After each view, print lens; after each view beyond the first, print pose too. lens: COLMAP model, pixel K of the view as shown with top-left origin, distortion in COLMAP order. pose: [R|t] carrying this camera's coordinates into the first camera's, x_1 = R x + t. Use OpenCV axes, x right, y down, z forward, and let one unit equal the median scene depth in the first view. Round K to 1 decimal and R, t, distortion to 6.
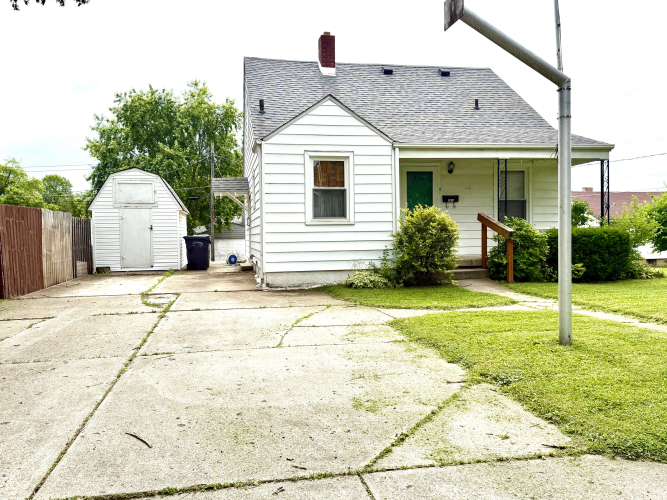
lens RADIAL K [[548.3, 0, 331.8], [0, 548.3, 250.0], [0, 0, 1]] dist [0.025946, -0.066832]
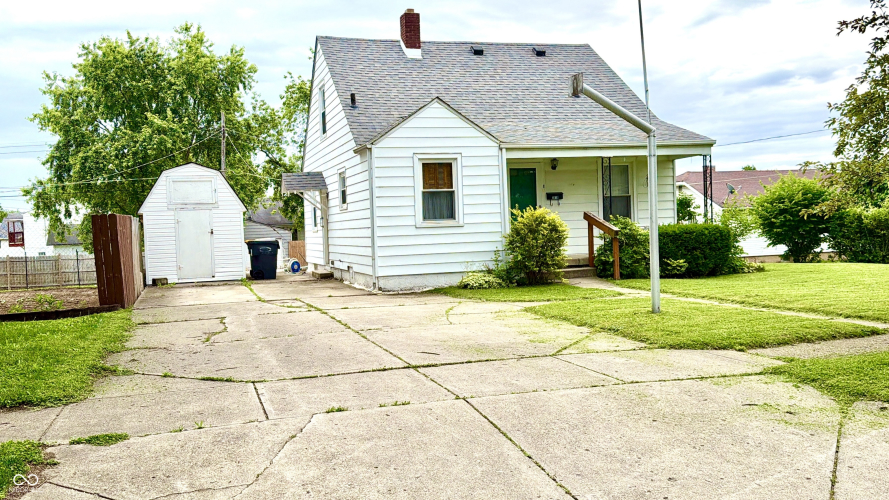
lens RADIAL K [[791.3, 0, 440.3], [0, 791.3, 254.6], [0, 0, 1]] dist [0.018258, -0.013530]
pose [[0.995003, -0.024289, 0.096841, -0.132730], [0.023979, 0.999703, 0.004368, -0.001943], [-0.096919, -0.002024, 0.995290, -0.401144]]
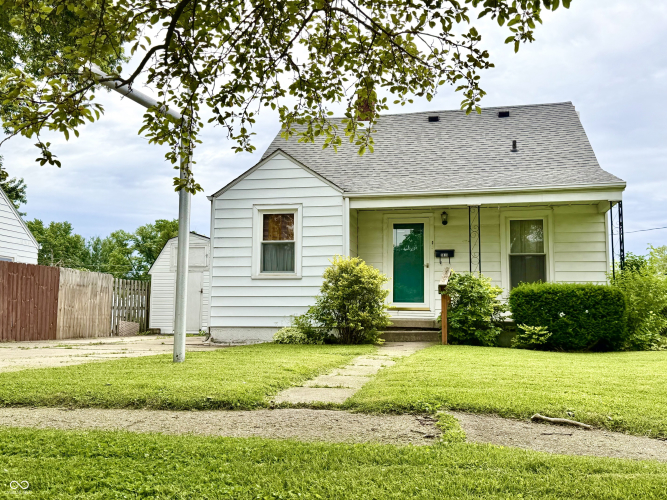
lens RADIAL K [[666.2, 0, 334.0], [0, 666.2, 246.0], [0, 0, 1]] dist [0.007019, 0.000000]
pose [[0.929560, -0.019062, -0.368179, 0.485932], [-0.032752, 0.990444, -0.133968, 0.046309], [0.367214, 0.136590, 0.920053, -0.043913]]
